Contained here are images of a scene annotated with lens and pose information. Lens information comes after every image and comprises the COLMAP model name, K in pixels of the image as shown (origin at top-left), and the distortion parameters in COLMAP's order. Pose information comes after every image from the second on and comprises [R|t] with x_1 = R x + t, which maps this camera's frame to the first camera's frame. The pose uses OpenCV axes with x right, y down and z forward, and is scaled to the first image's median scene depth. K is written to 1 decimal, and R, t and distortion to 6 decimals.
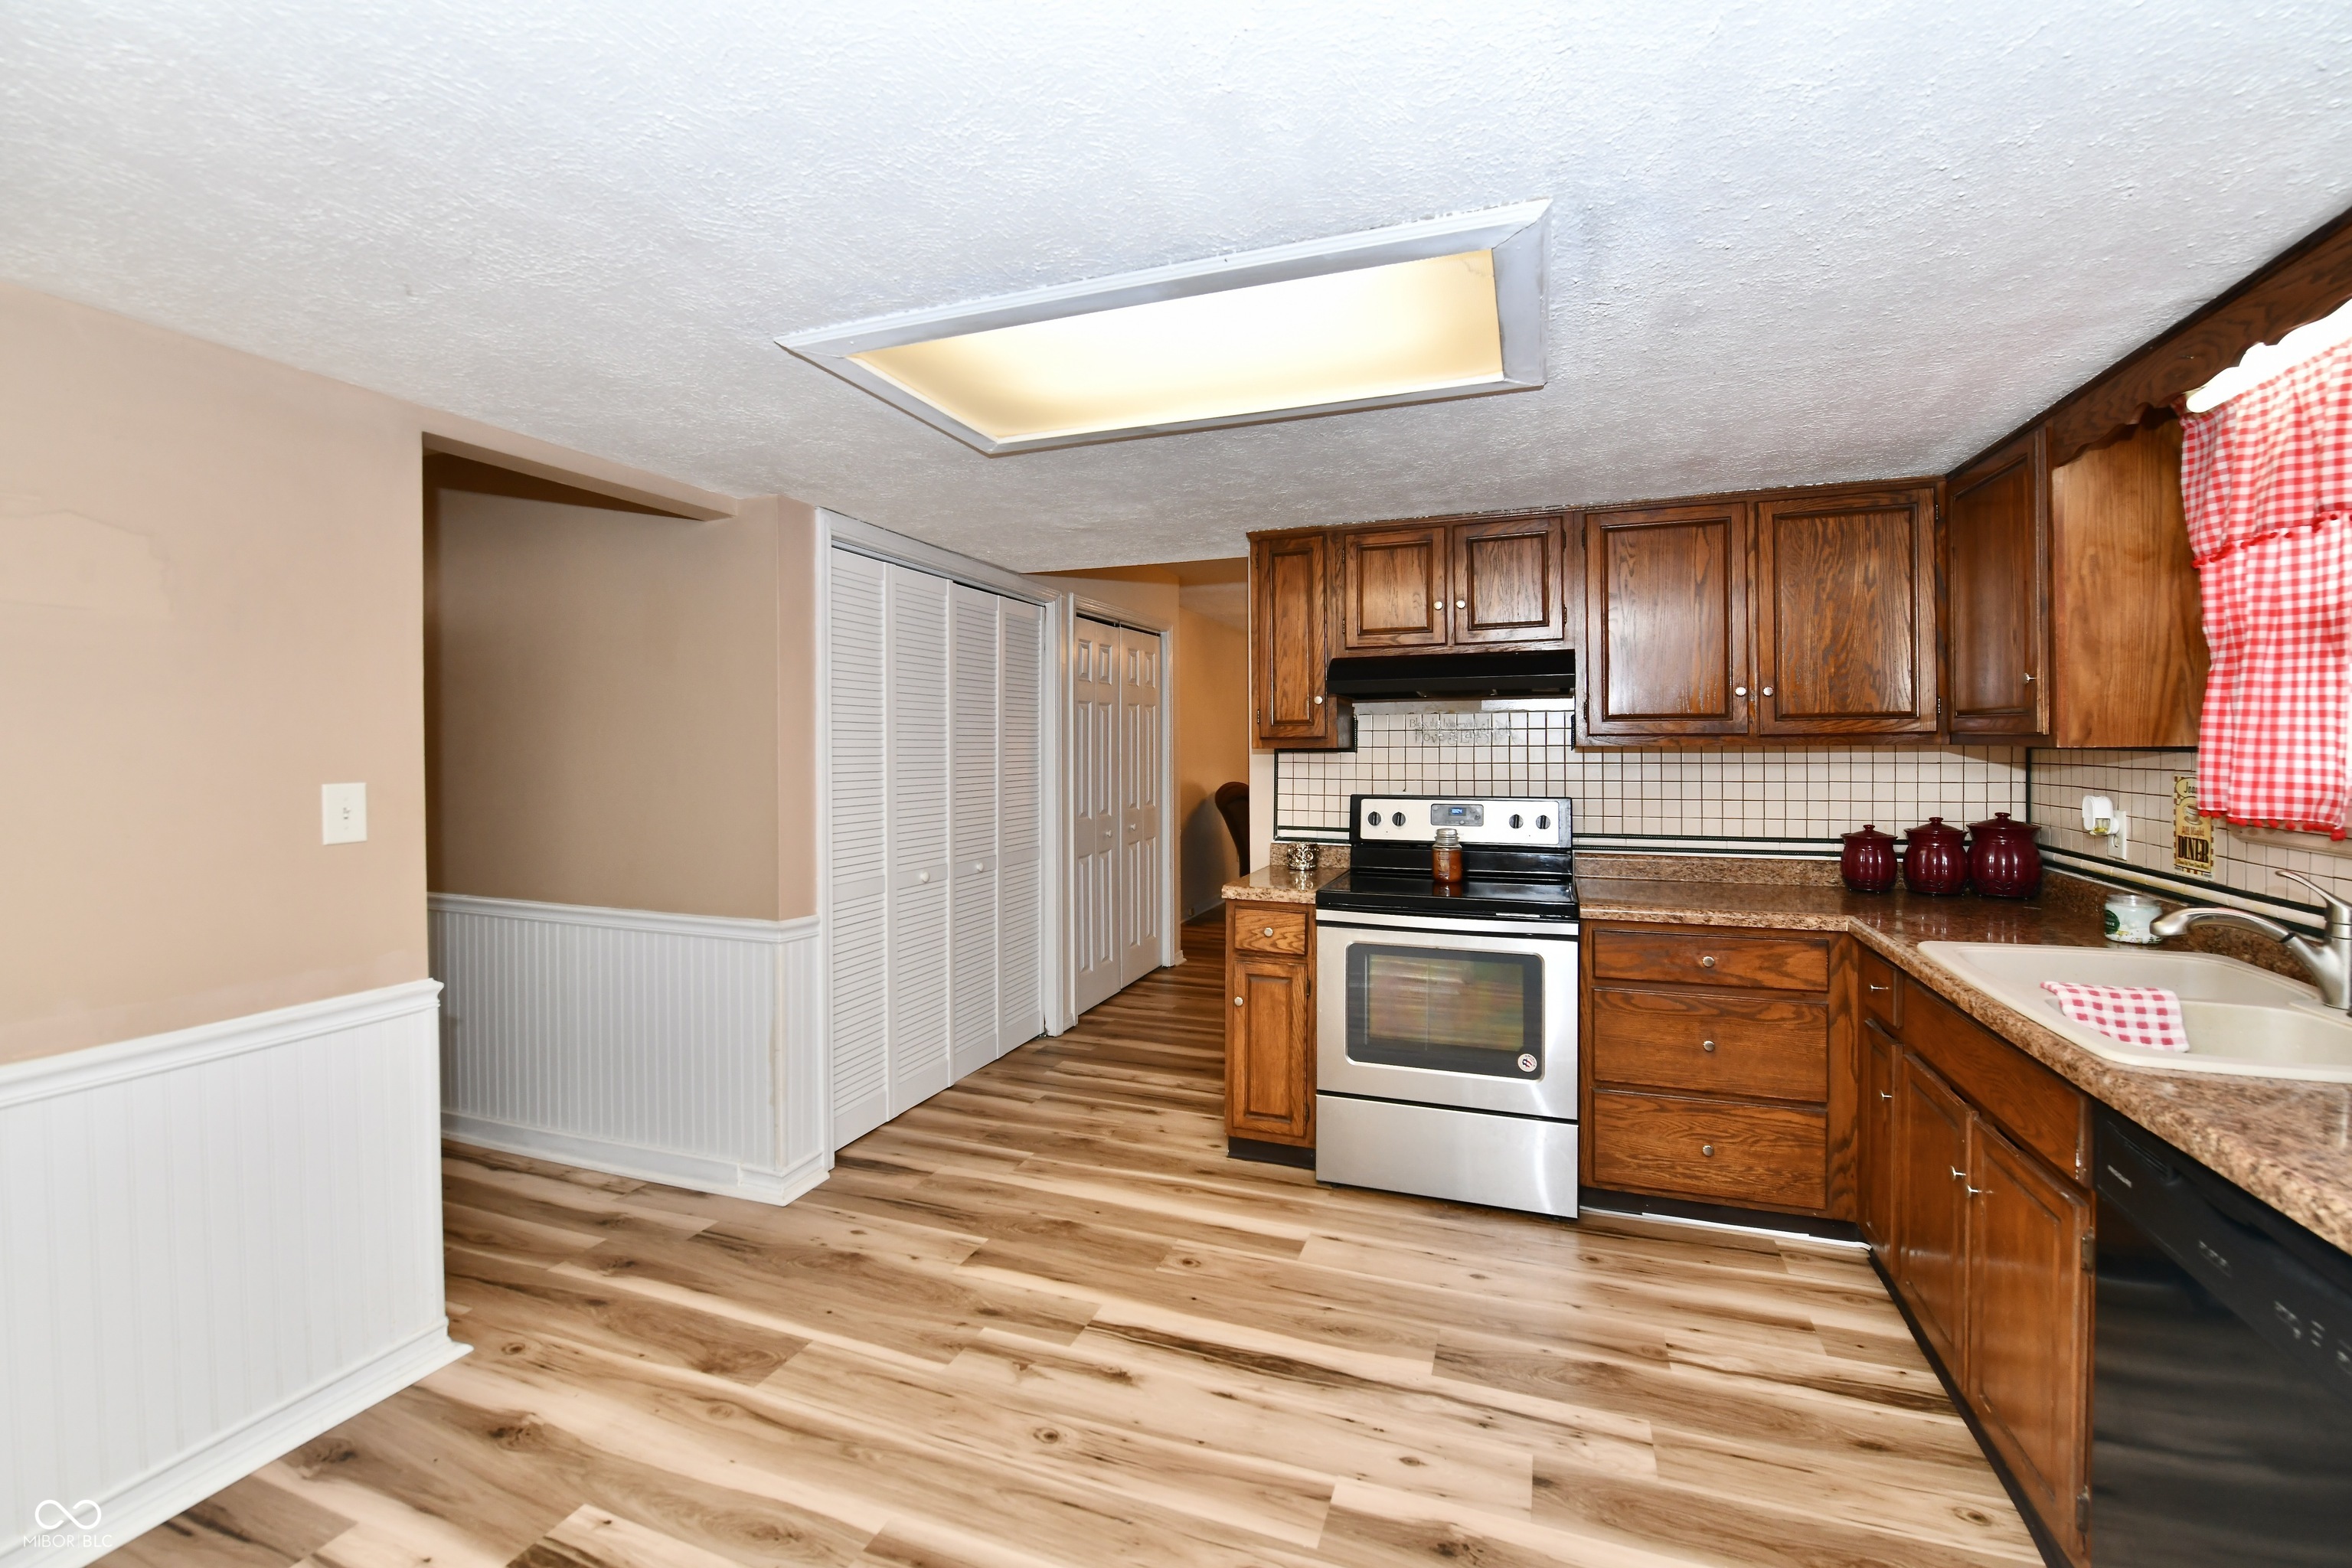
lens RADIAL K [[971.9, 0, 1196.4], [0, 971.9, 750.1], [0, 0, 1]] dist [-0.003745, -0.005706]
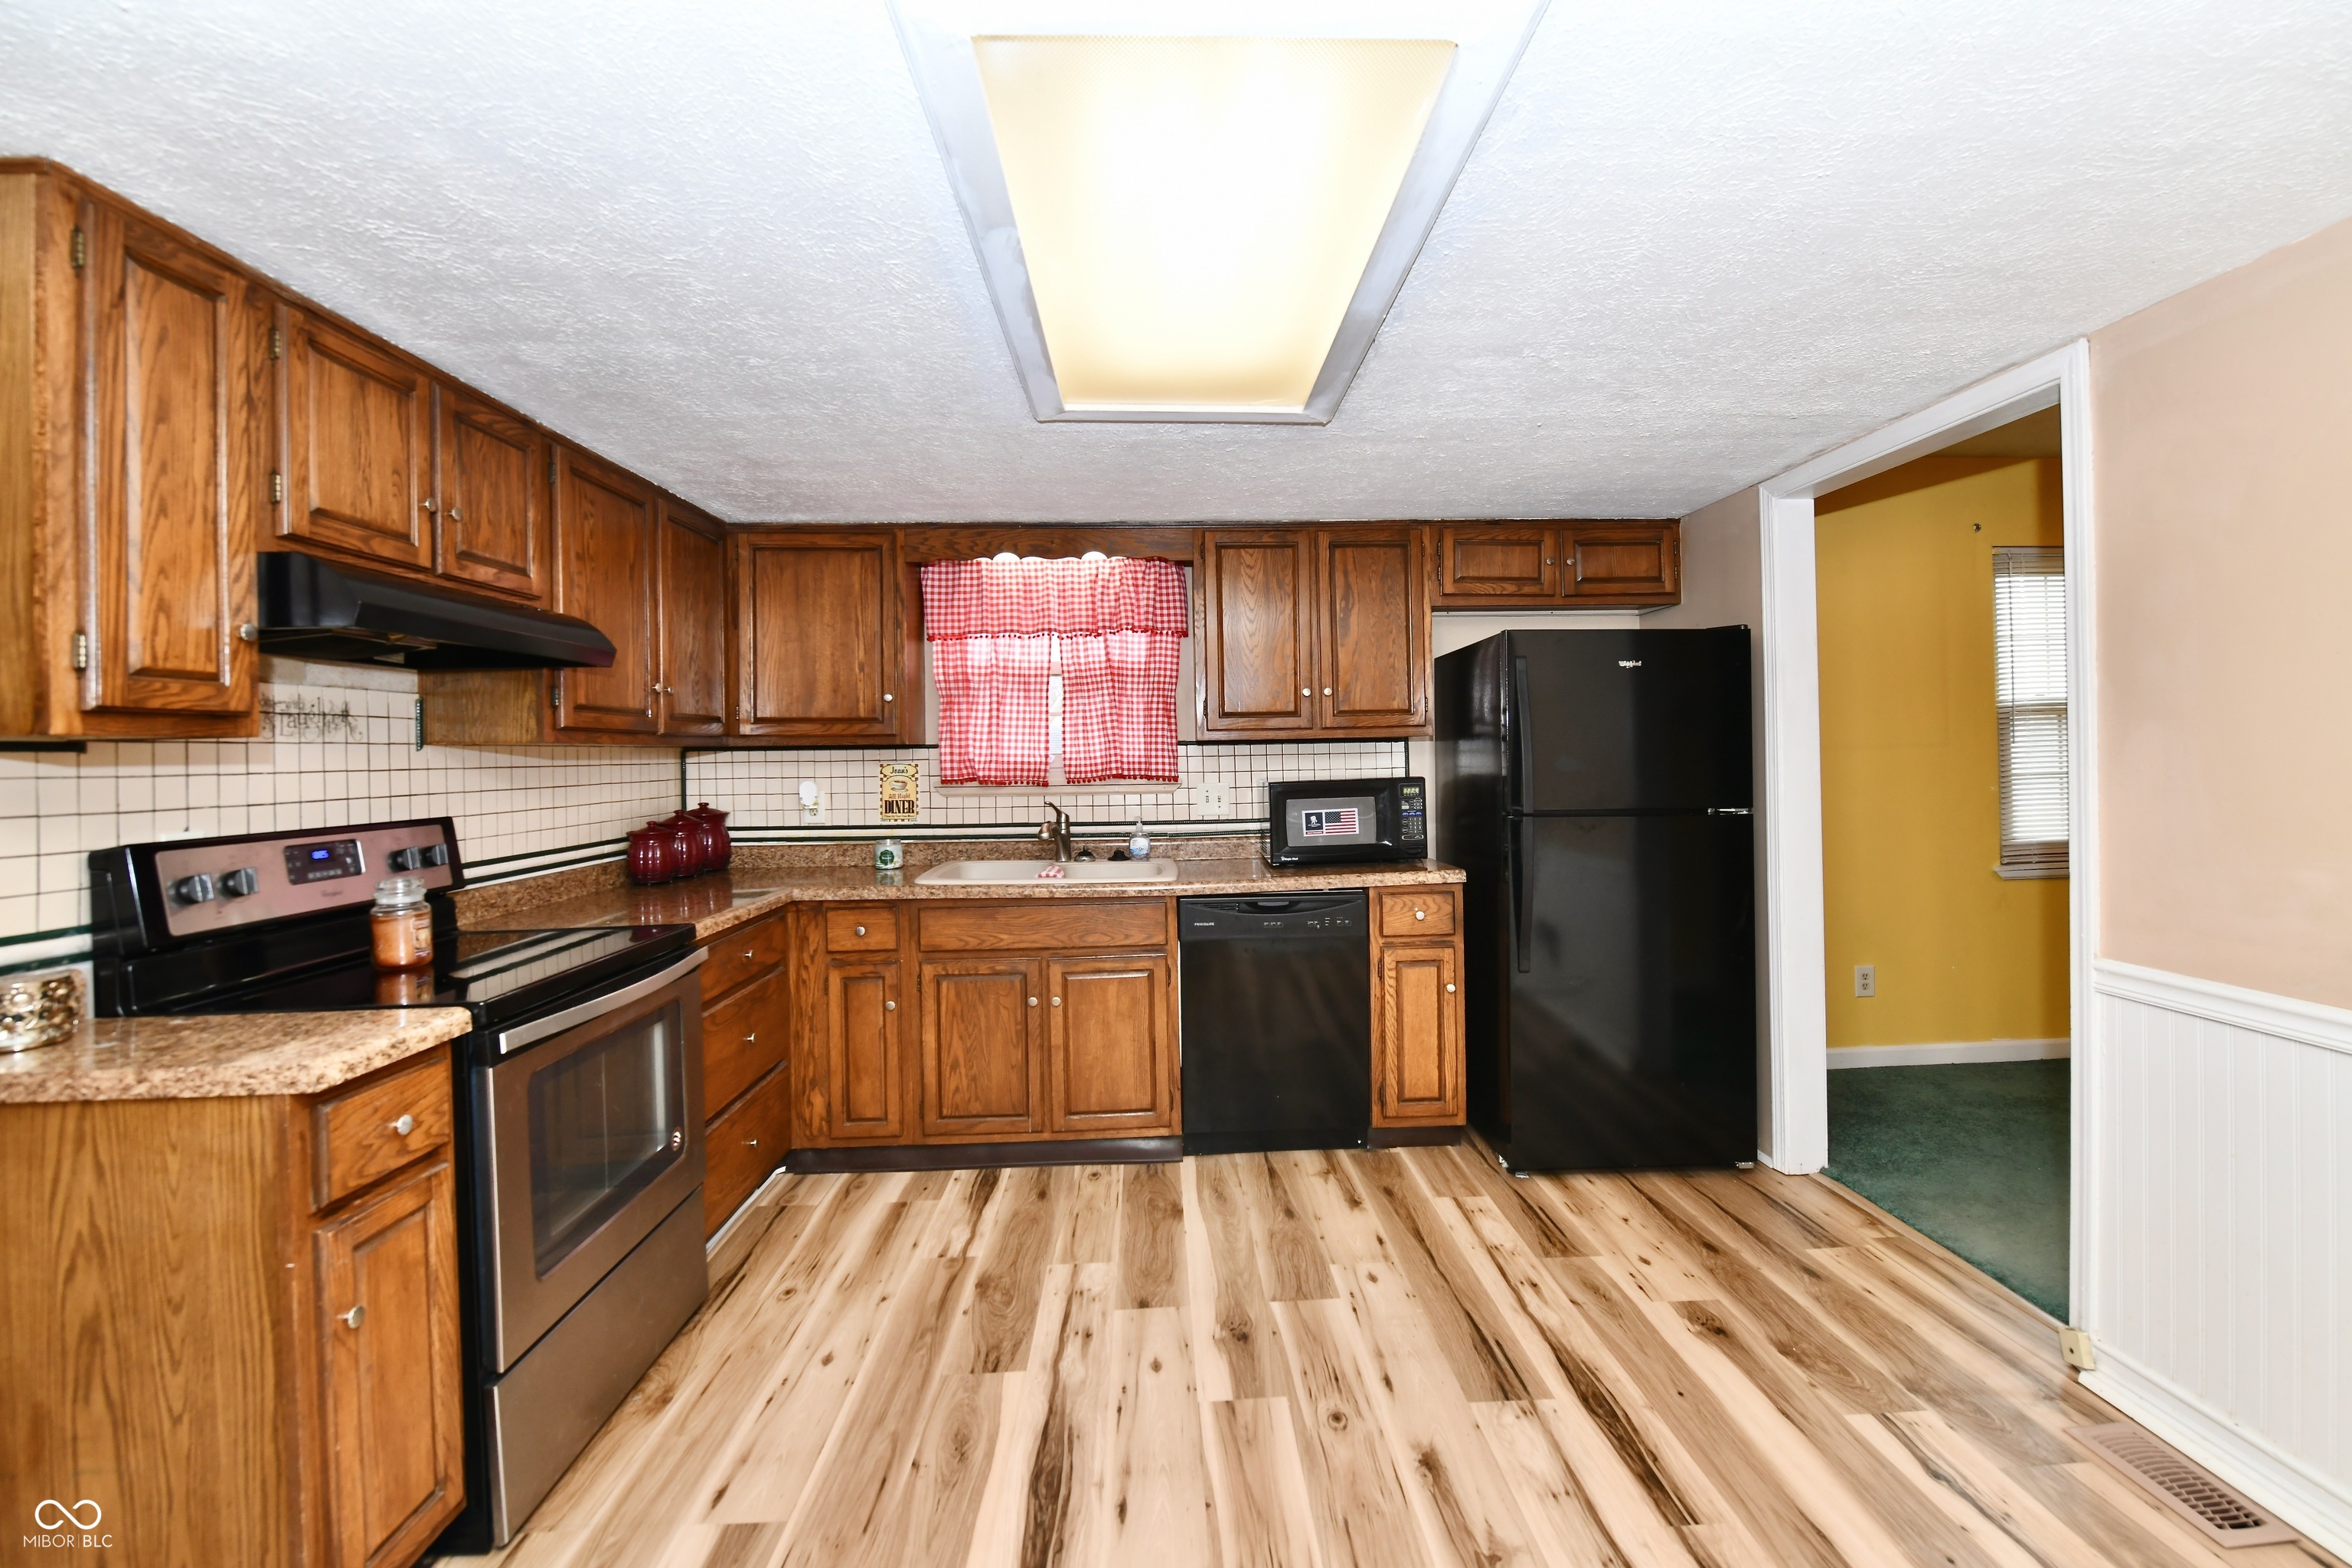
lens RADIAL K [[971.9, 0, 1196.4], [0, 971.9, 750.1], [0, 0, 1]] dist [-0.003745, -0.005706]
pose [[-0.385969, 0.015709, 0.922378, -0.518734], [0.025557, 0.999653, -0.006331, 0.020450], [-0.922158, 0.021129, -0.386236, 0.849694]]
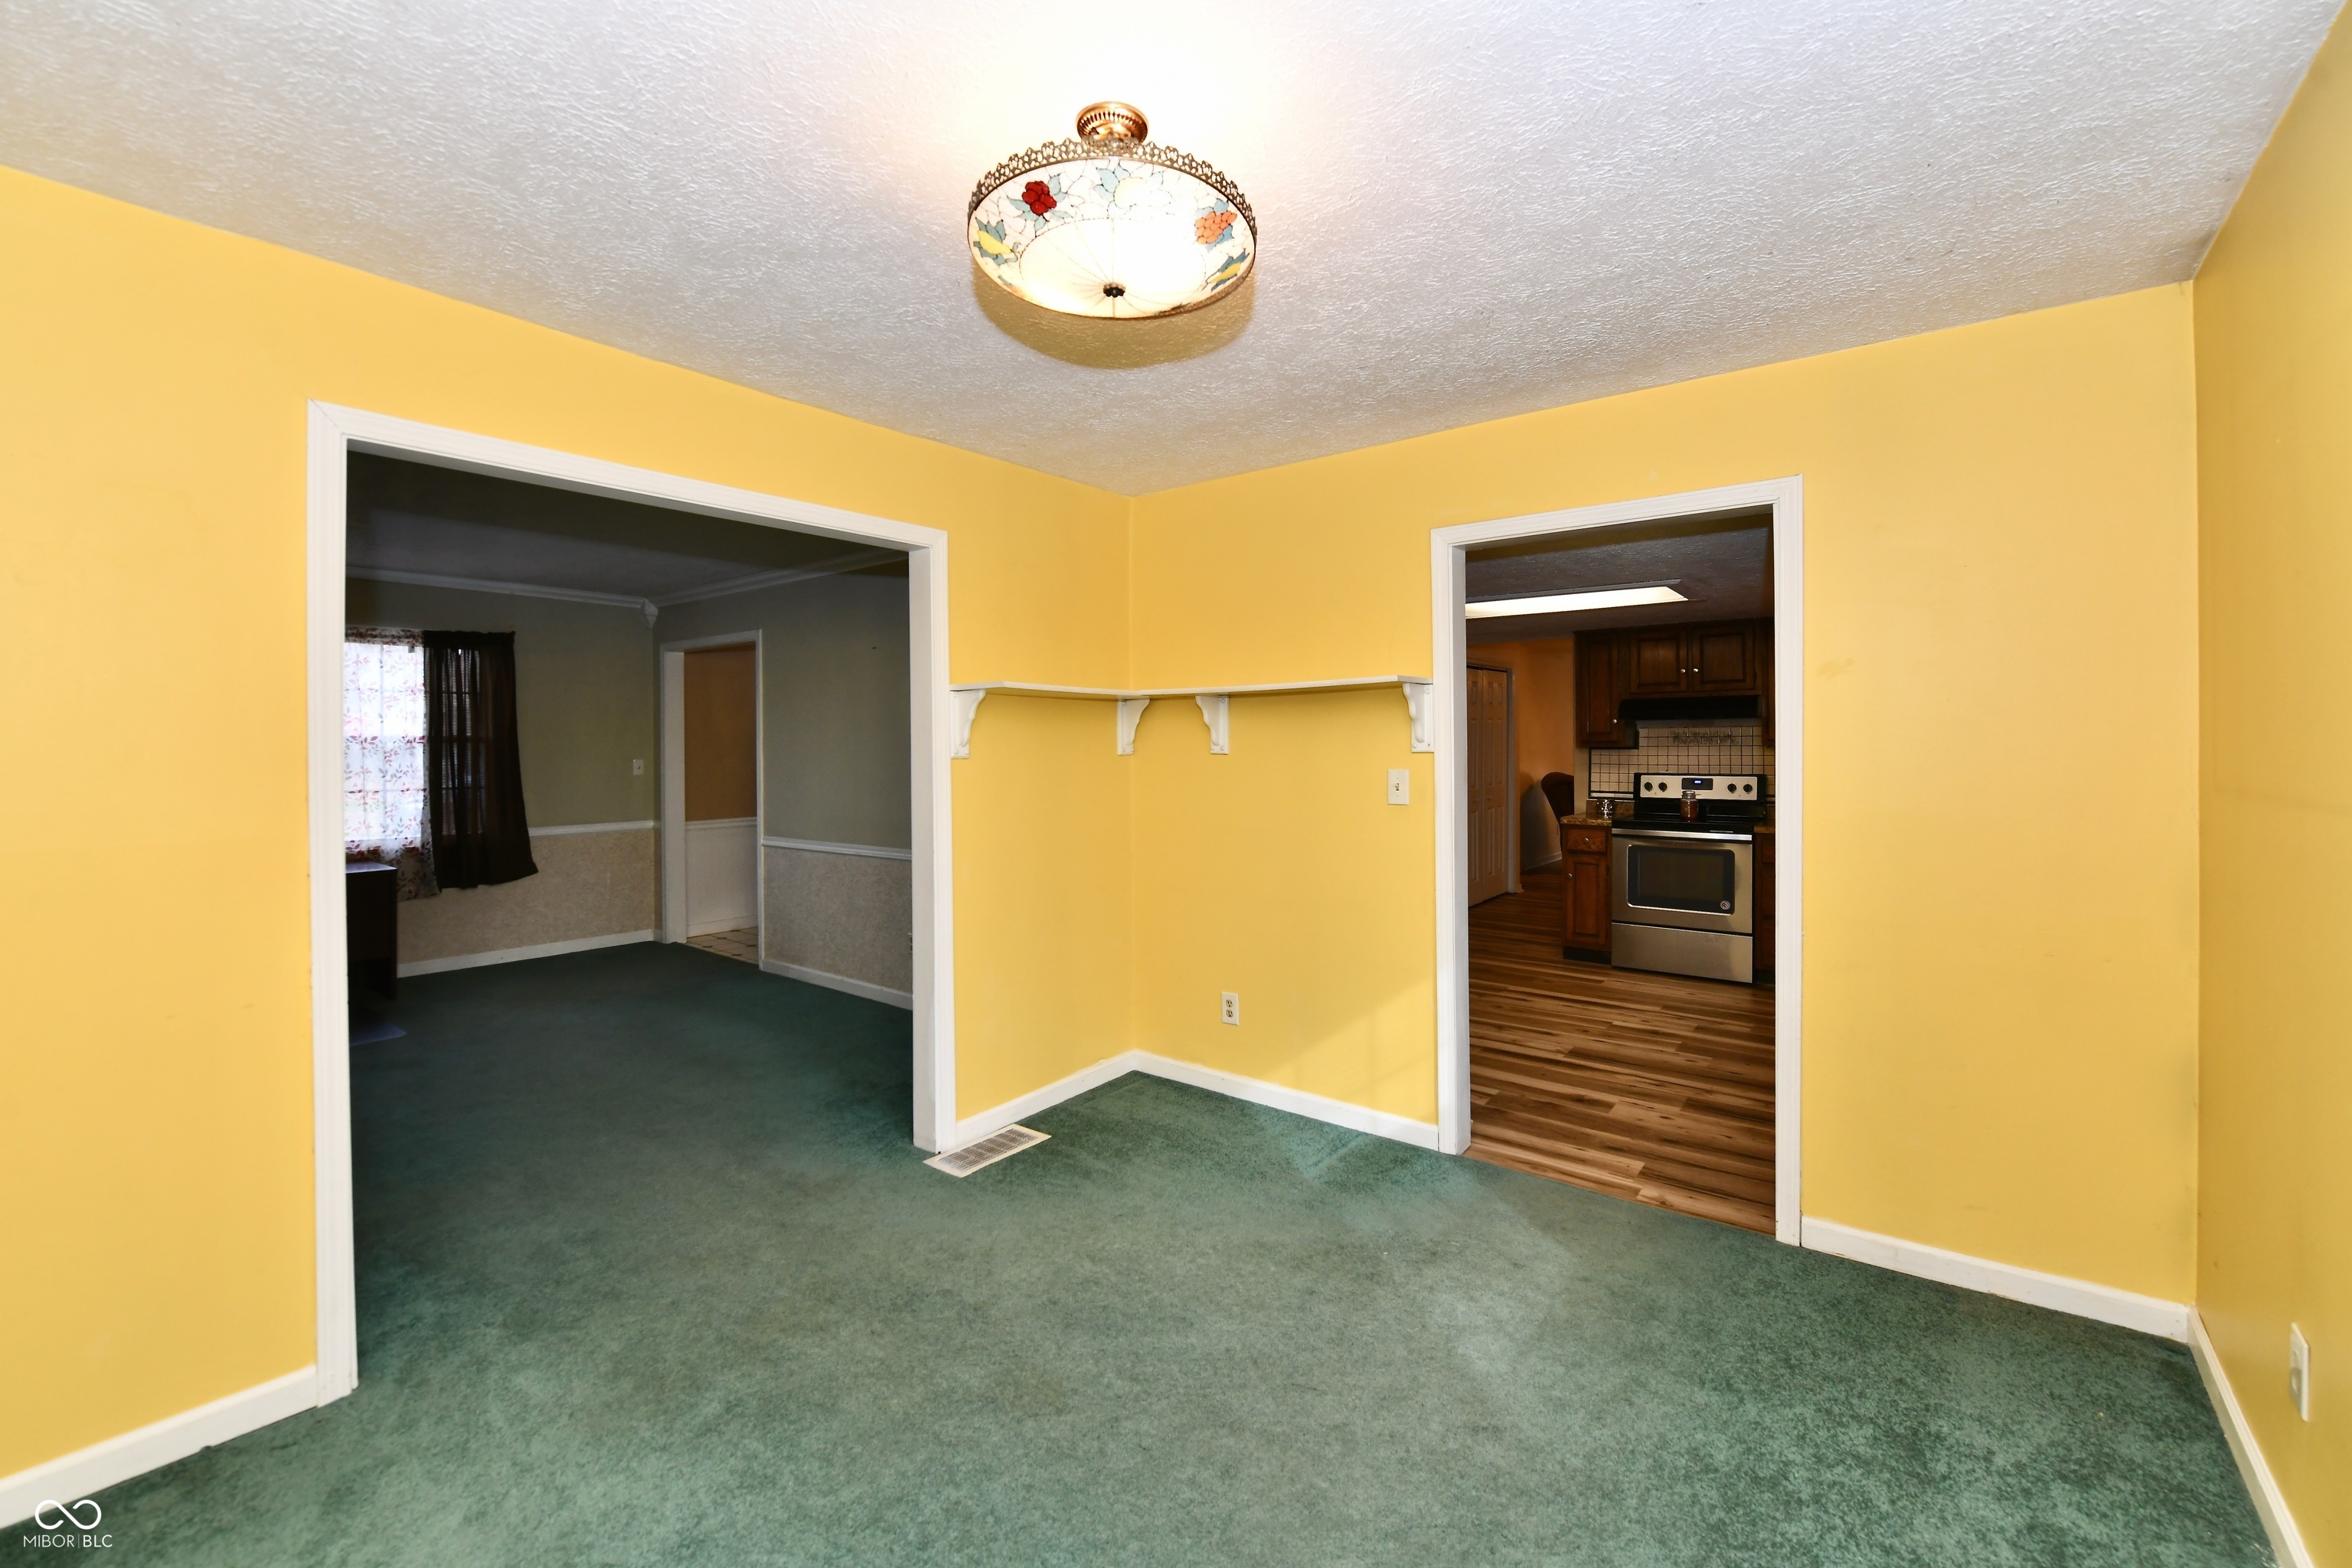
lens RADIAL K [[971.9, 0, 1196.4], [0, 971.9, 750.1], [0, 0, 1]] dist [-0.003745, -0.005706]
pose [[0.954399, 0.000990, -0.298533, -0.093949], [-0.000749, 0.999999, 0.000921, 0.002951], [0.298534, -0.000656, 0.954399, -1.142649]]
